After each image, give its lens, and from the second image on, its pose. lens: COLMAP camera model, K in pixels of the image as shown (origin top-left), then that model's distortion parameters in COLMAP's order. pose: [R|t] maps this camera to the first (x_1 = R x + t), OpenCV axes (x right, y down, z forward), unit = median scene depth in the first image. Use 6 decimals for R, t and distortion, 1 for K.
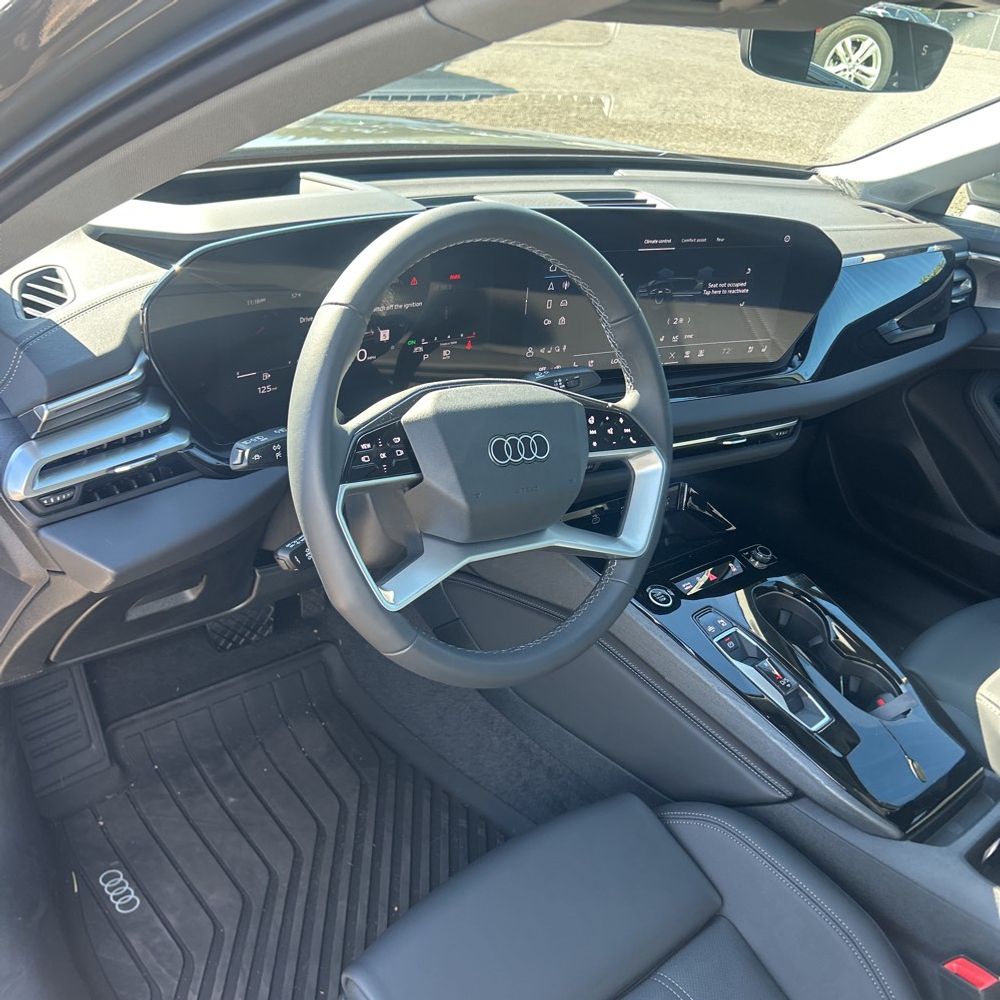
lens RADIAL K [[998.5, 0, 498.0], [0, 998.5, 499.5], [0, 0, 1]] dist [0.023836, 0.000000]
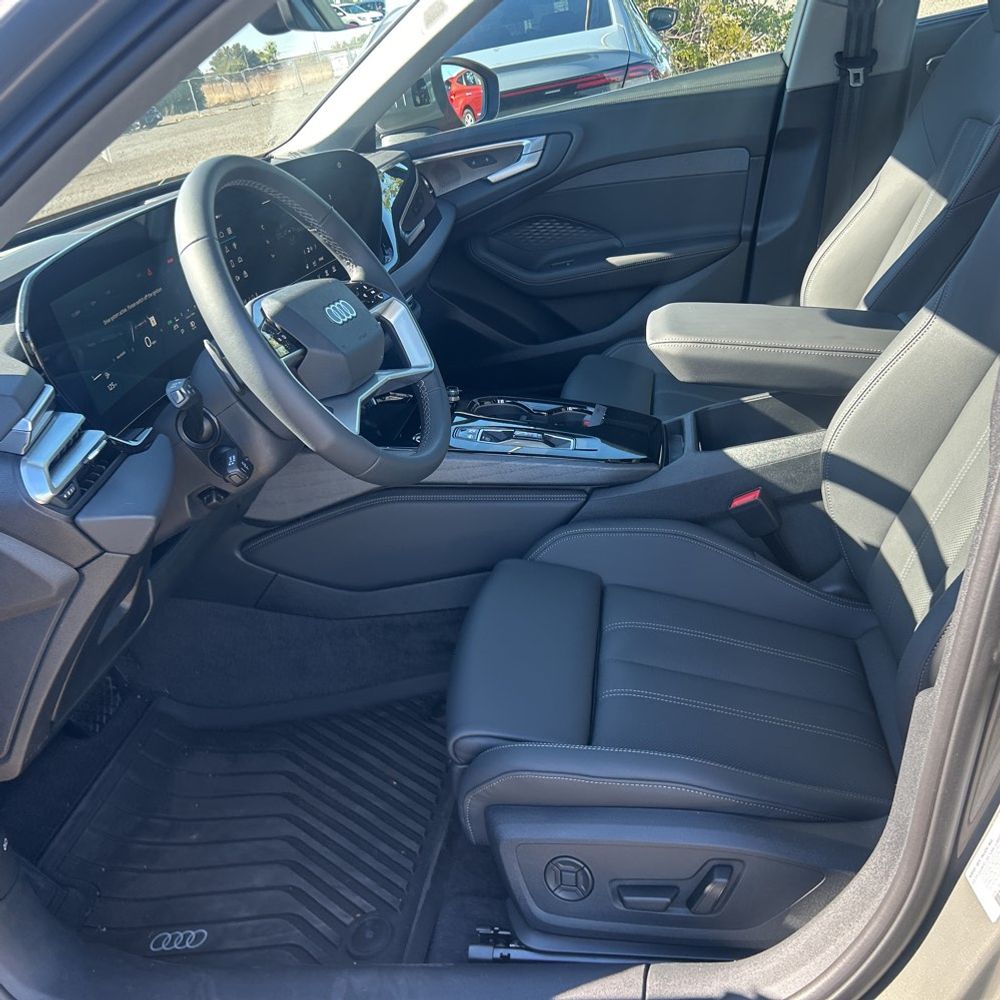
lens RADIAL K [[998.5, 0, 504.0], [0, 998.5, 499.9], [0, 0, 1]] dist [0.023836, 0.000000]
pose [[0.713390, -0.510220, 0.480365, -0.473844], [0.546201, 0.834292, 0.074981, 0.141234], [-0.439021, 0.208885, 0.873858, -0.154703]]
